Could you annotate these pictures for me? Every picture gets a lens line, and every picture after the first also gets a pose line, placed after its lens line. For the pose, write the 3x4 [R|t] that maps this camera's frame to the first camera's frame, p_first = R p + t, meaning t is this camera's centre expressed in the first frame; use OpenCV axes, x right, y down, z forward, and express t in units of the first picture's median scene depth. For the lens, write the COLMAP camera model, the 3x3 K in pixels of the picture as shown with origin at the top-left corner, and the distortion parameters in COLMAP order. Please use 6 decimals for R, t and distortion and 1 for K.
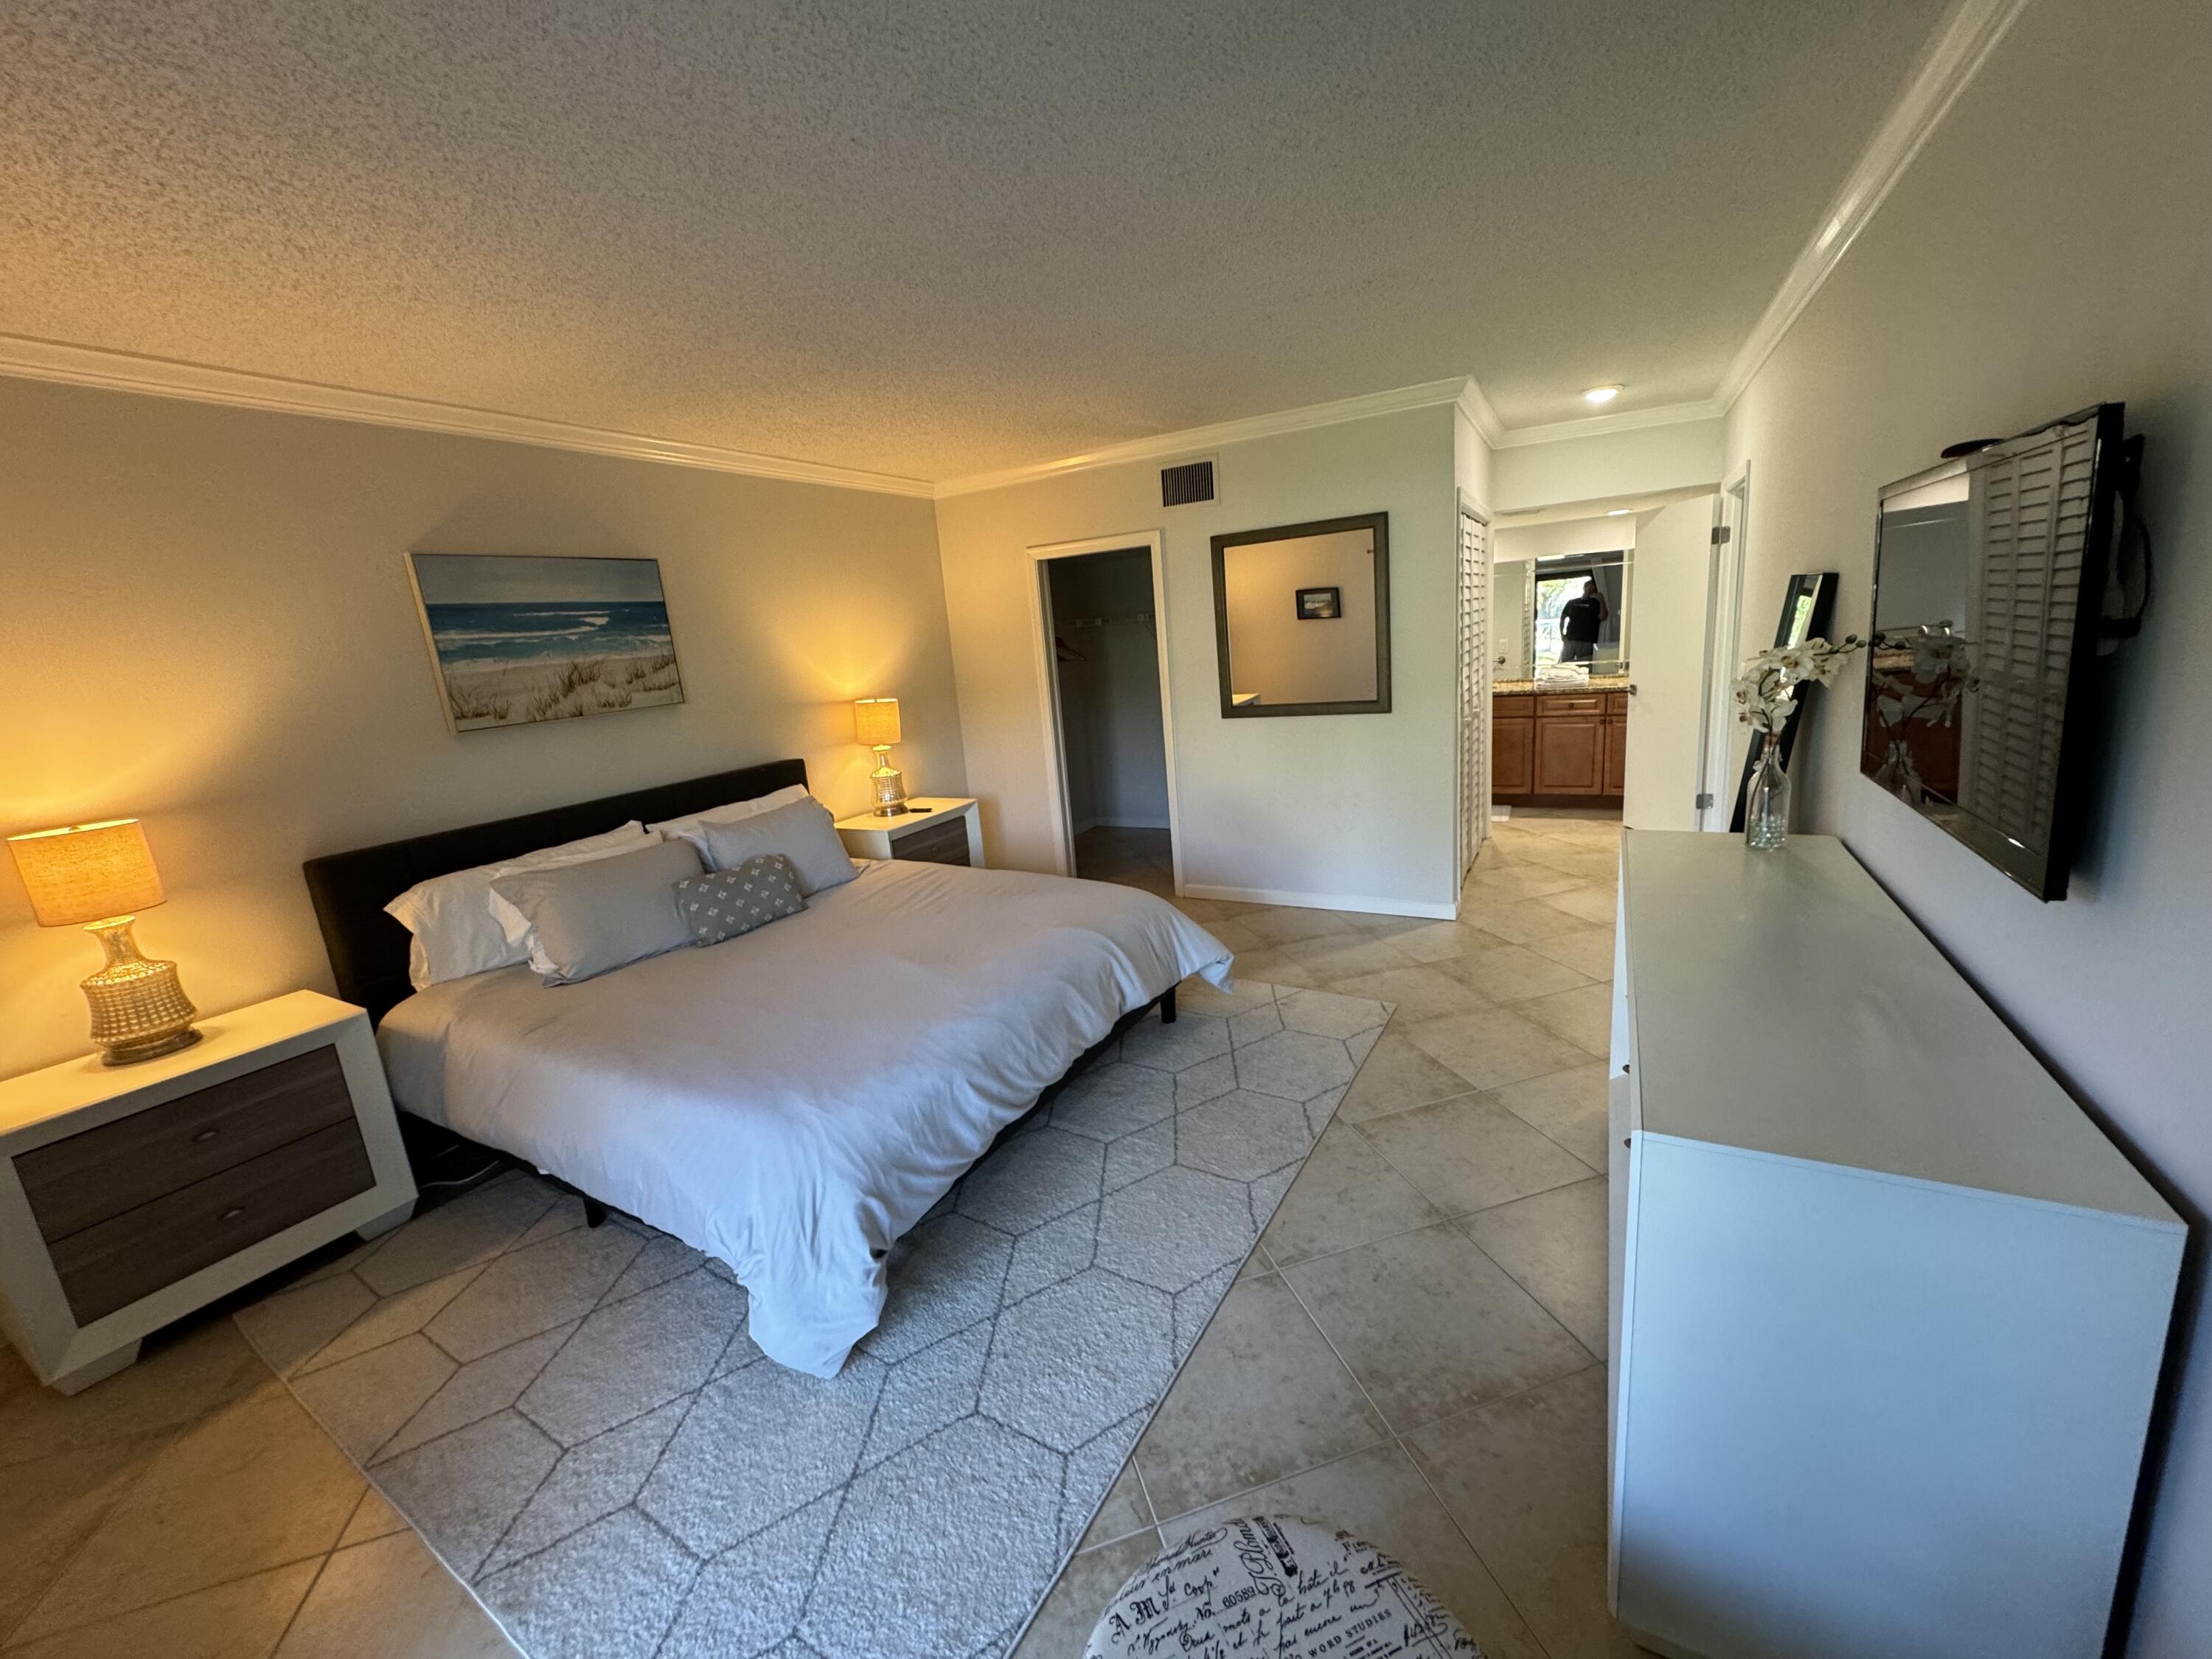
lens RADIAL K [[889.7, 0, 1097.9], [0, 889.7, 830.0], [0, 0, 1]] dist [-0.002780, -0.000201]
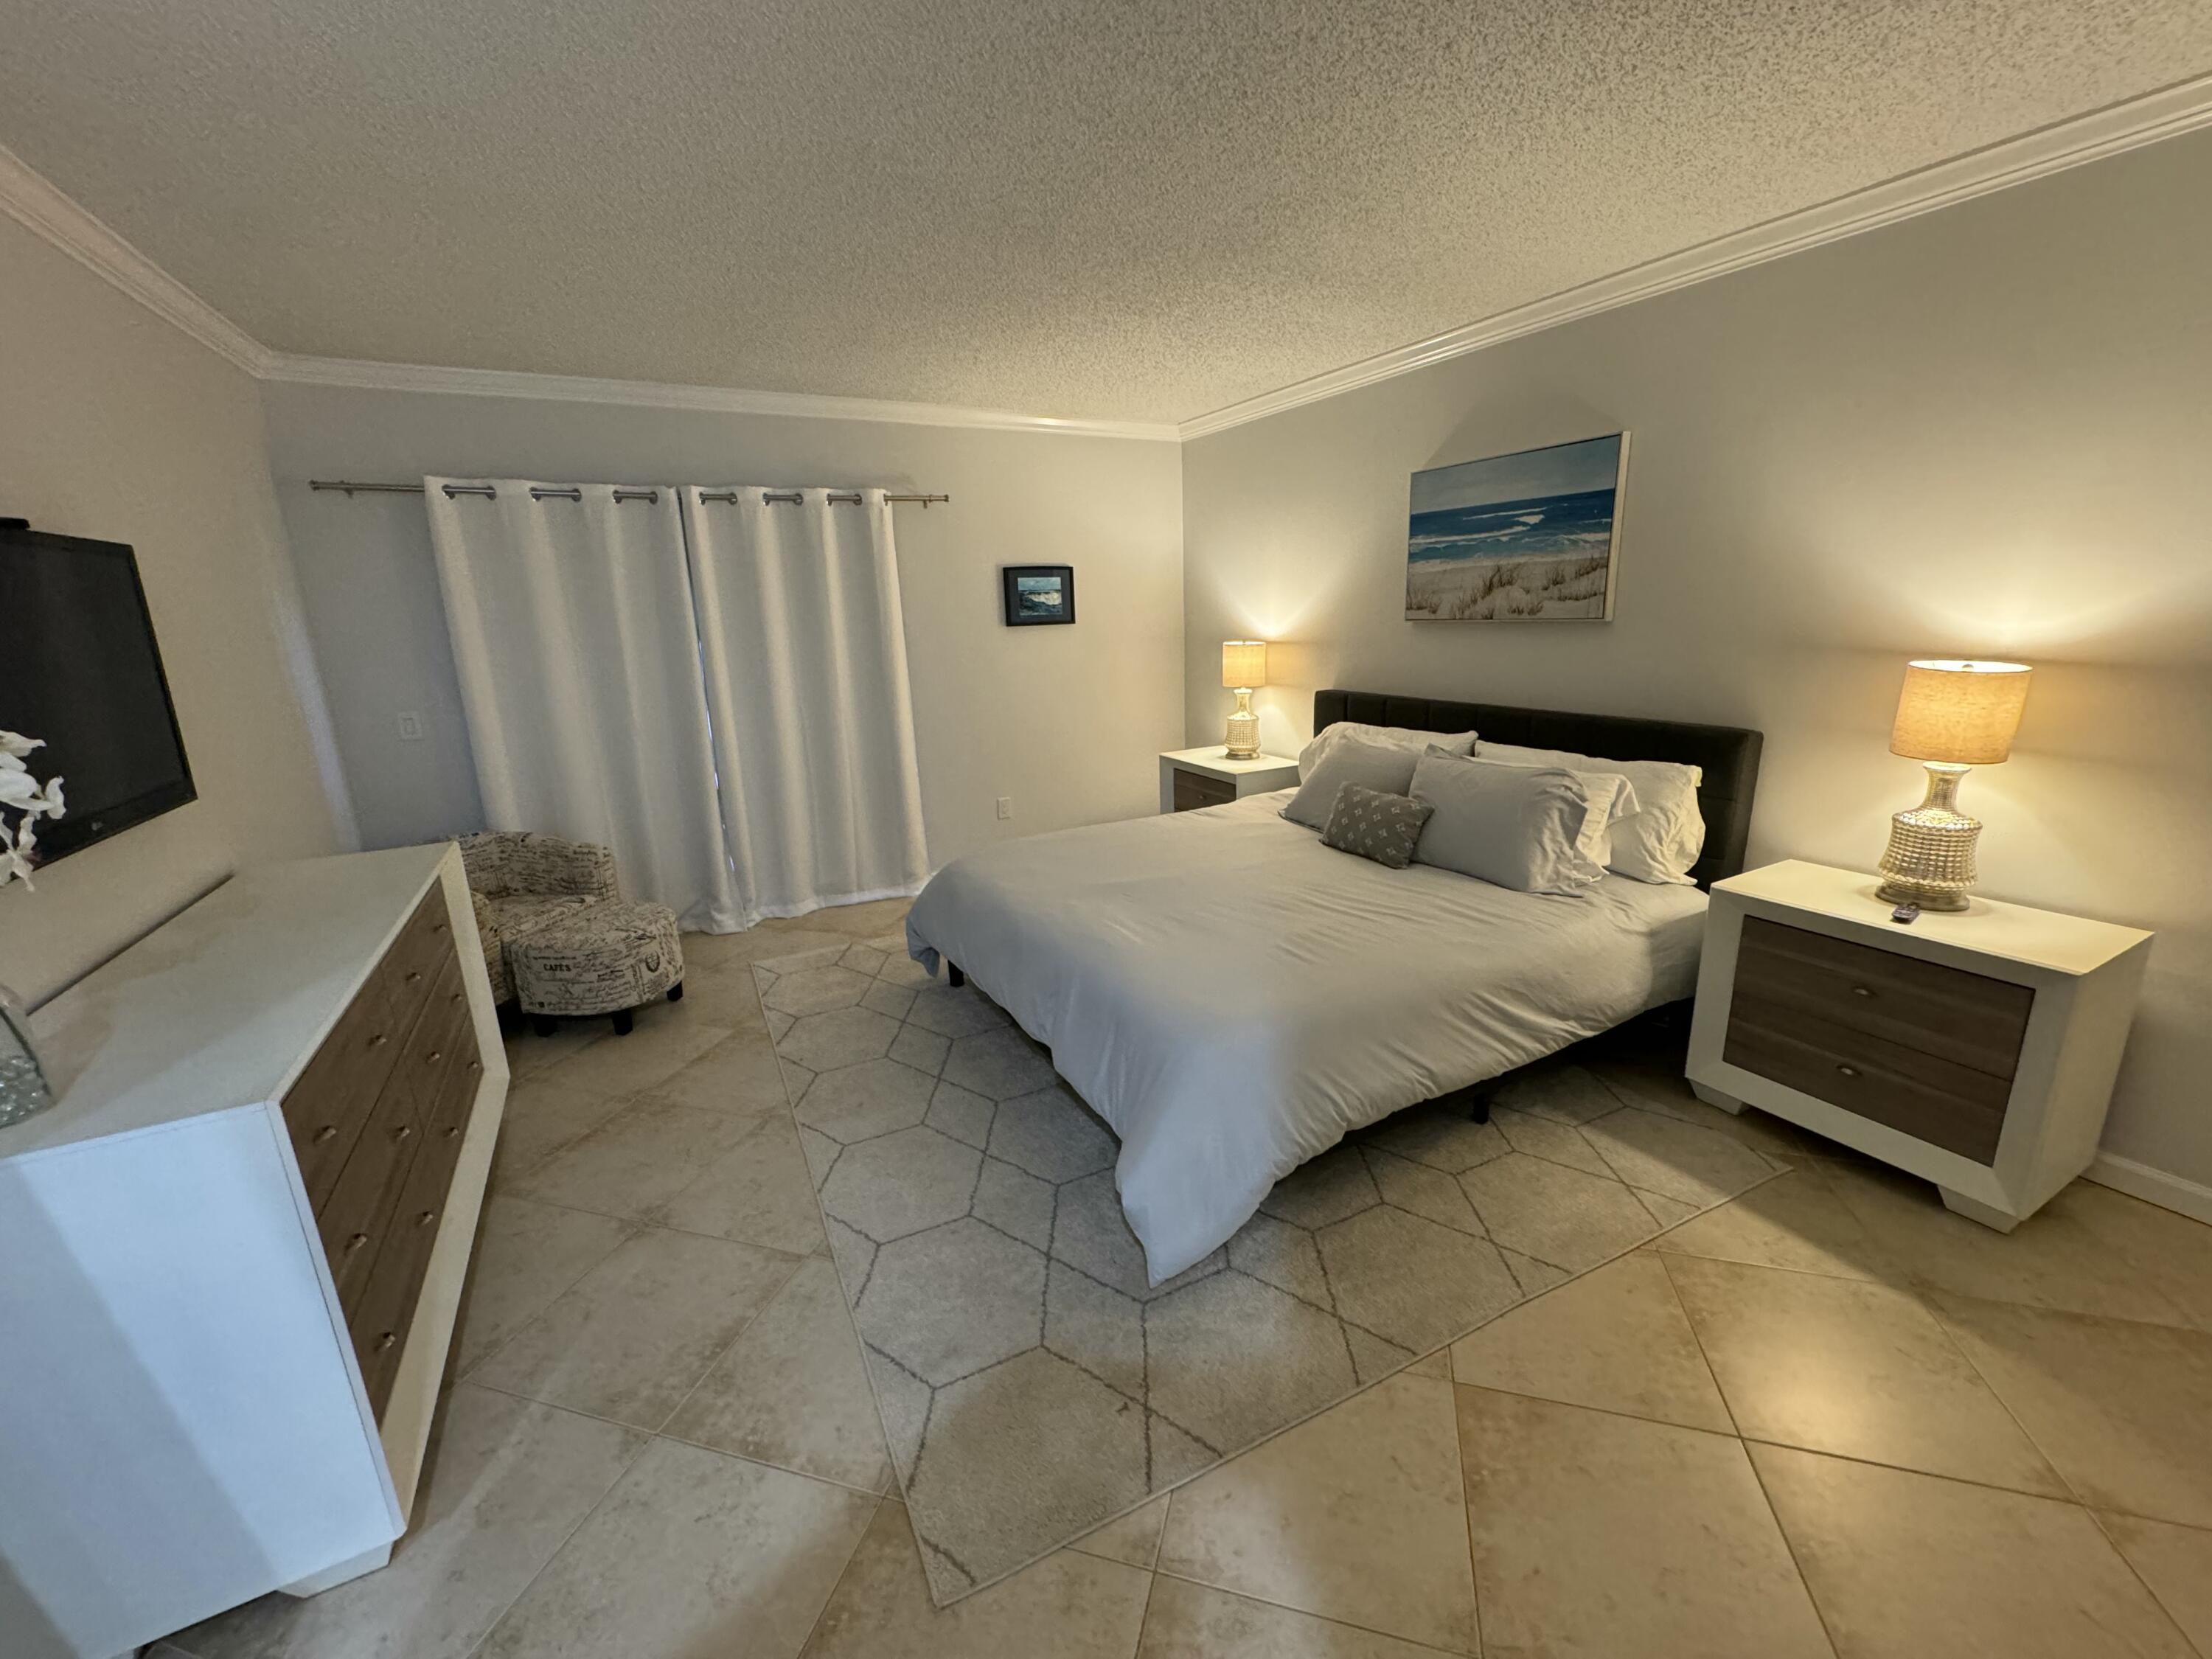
lens RADIAL K [[923.8, 0, 1108.5], [0, 923.8, 827.8], [0, 0, 1]] dist [0.002989, -0.000331]
pose [[-0.543900, 0.286860, -0.788596, 0.531669], [-0.114726, 0.905512, 0.408517, -0.287052], [0.831270, 0.312665, -0.459598, 1.175201]]
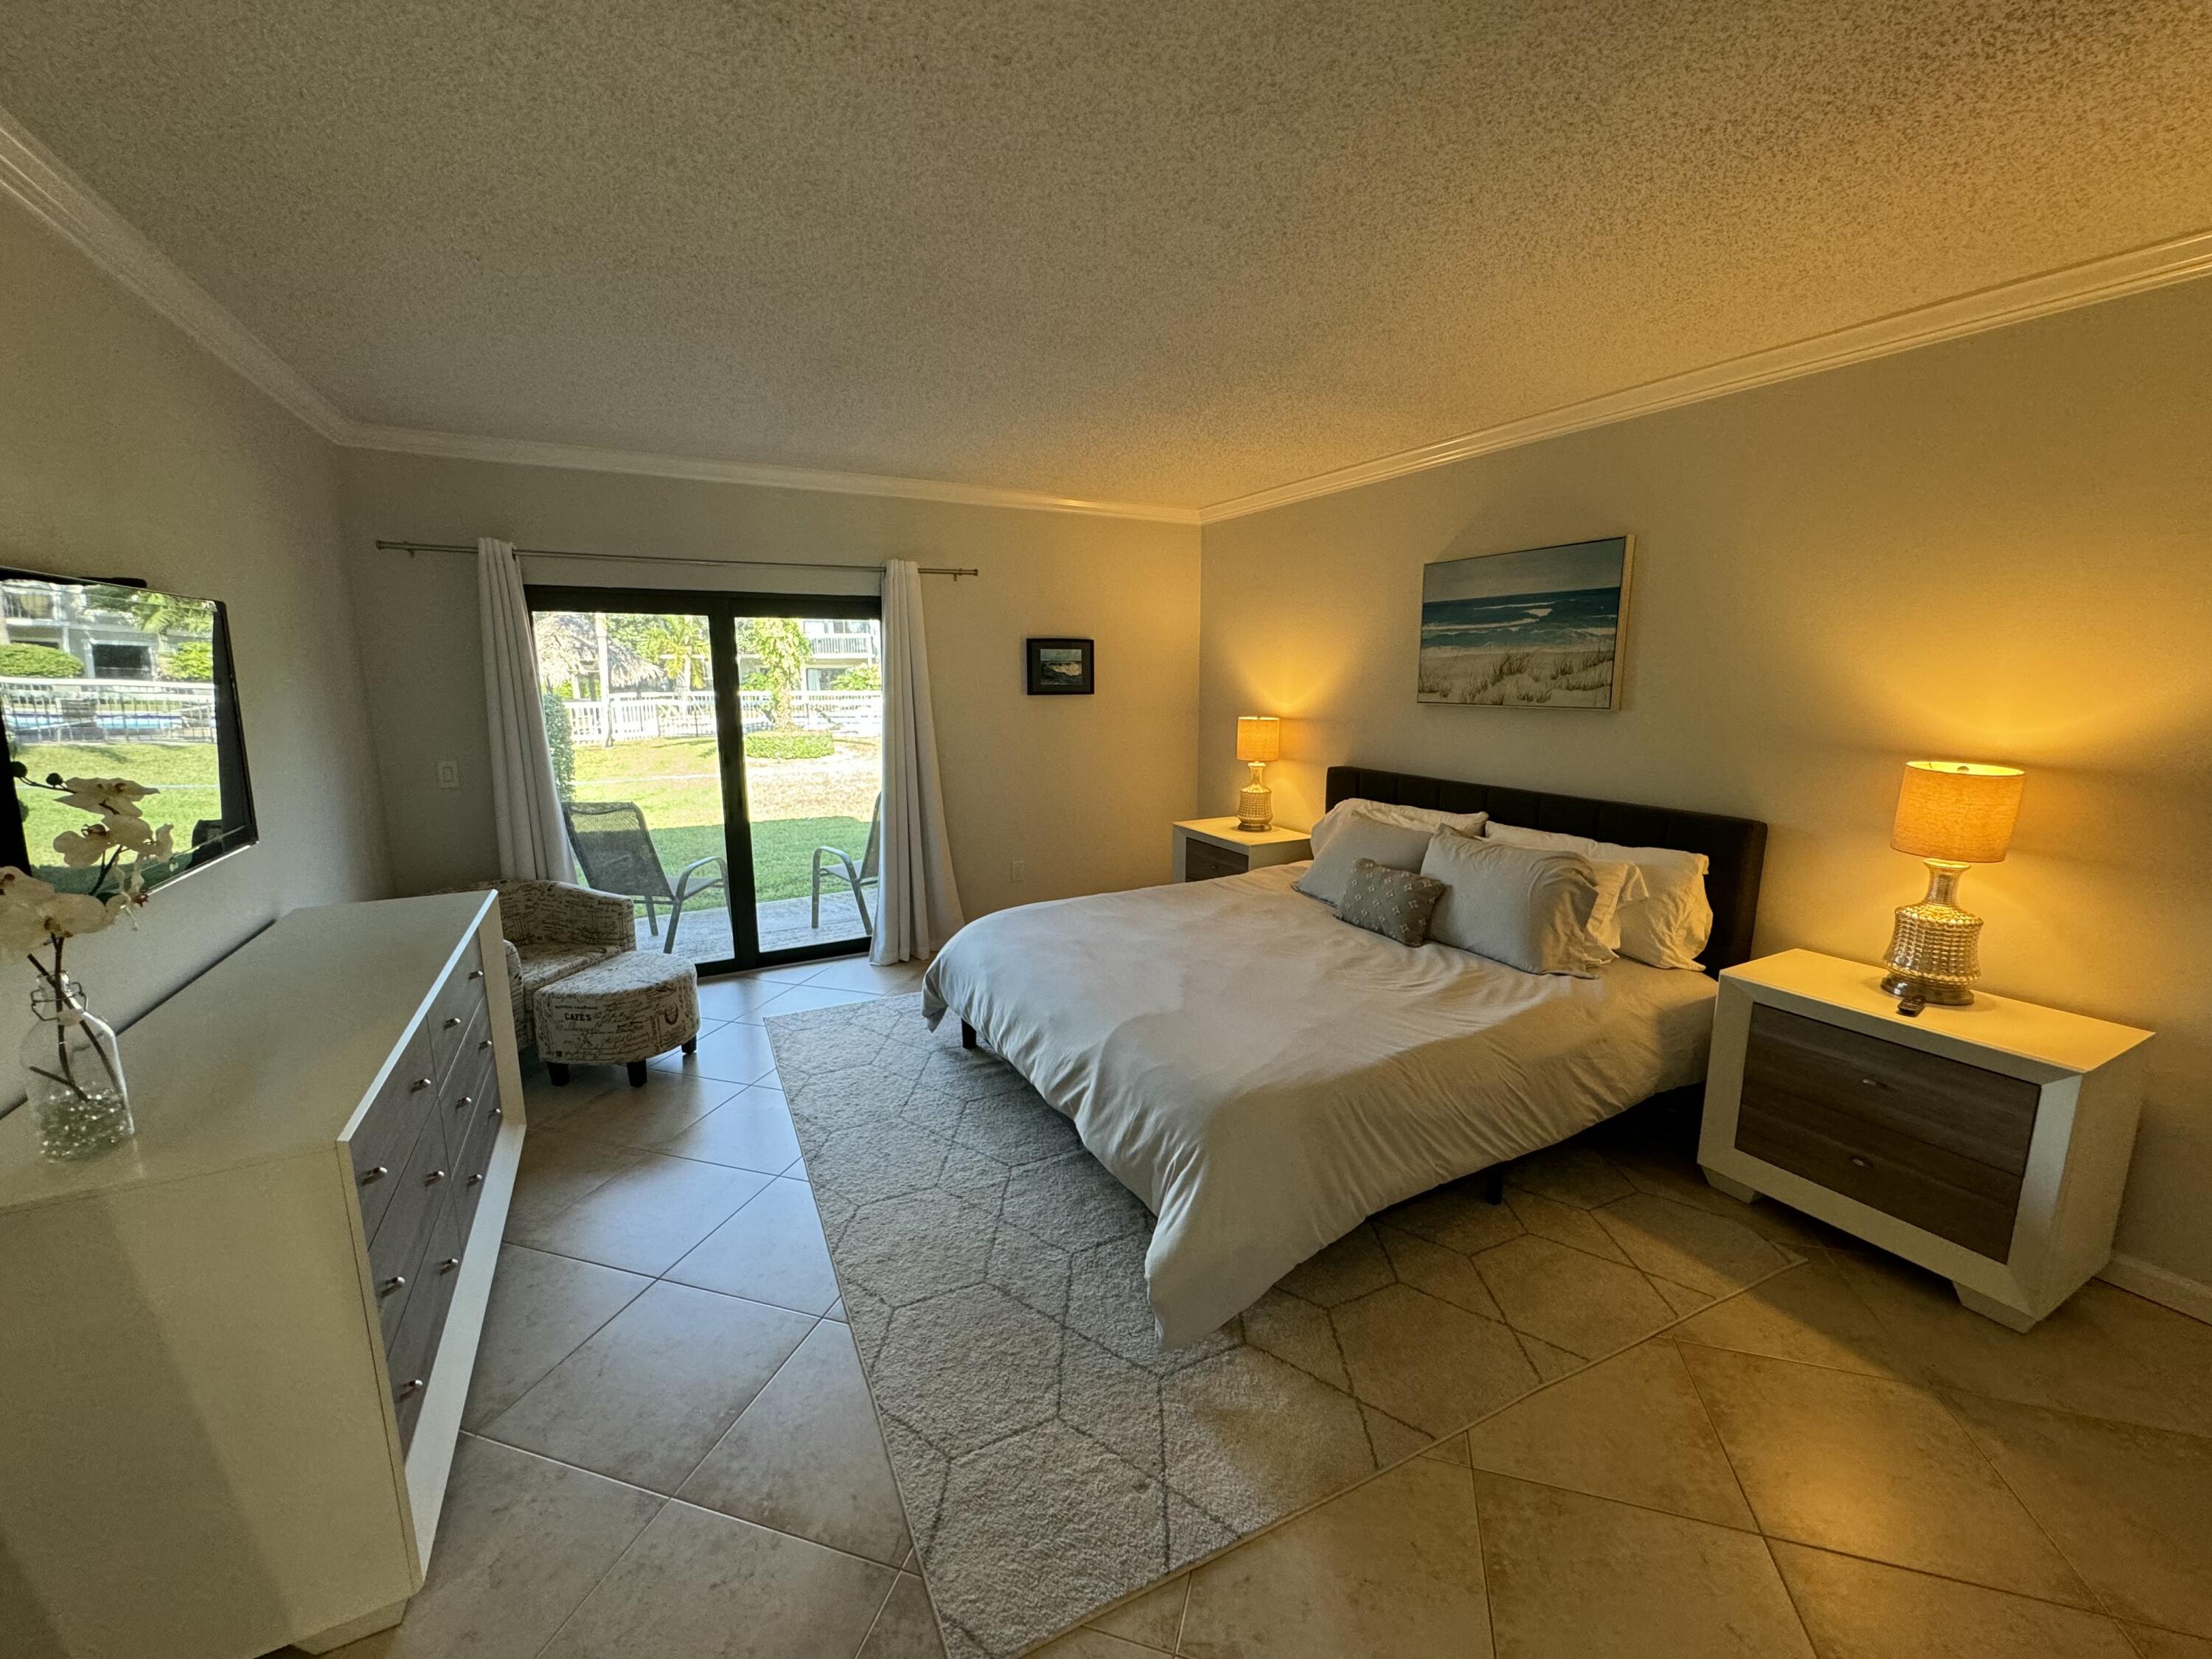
lens RADIAL K [[923.8, 0, 1109.2], [0, 923.8, 822.9], [0, 0, 1]] dist [0.002989, -0.000331]
pose [[-0.552644, 0.210307, -0.806446, 0.558102], [-0.143181, 0.929293, 0.340462, -0.297266], [0.821026, 0.303622, -0.483457, 1.169096]]
